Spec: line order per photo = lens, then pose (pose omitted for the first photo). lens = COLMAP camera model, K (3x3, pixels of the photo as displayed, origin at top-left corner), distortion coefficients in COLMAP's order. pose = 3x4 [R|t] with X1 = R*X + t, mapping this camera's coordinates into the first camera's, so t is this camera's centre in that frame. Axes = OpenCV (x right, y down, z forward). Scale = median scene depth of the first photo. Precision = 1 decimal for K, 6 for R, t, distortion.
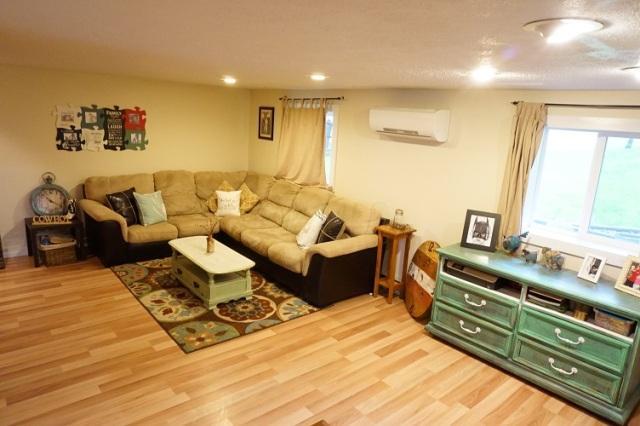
lens RADIAL K [[428.0, 0, 319.9], [0, 428.0, 211.3], [0, 0, 1]] dist [-0.033342, 0.004460]
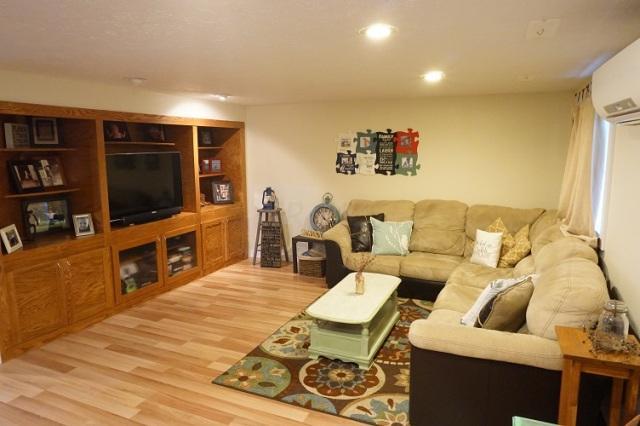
lens RADIAL K [[428.0, 0, 319.3], [0, 428.0, 214.1], [0, 0, 1]] dist [-0.033342, 0.004460]
pose [[0.429869, 0.073192, -0.899920, 0.358603], [-0.167085, 0.985942, 0.000376, -0.033015], [0.887297, 0.150201, 0.436055, 0.487152]]
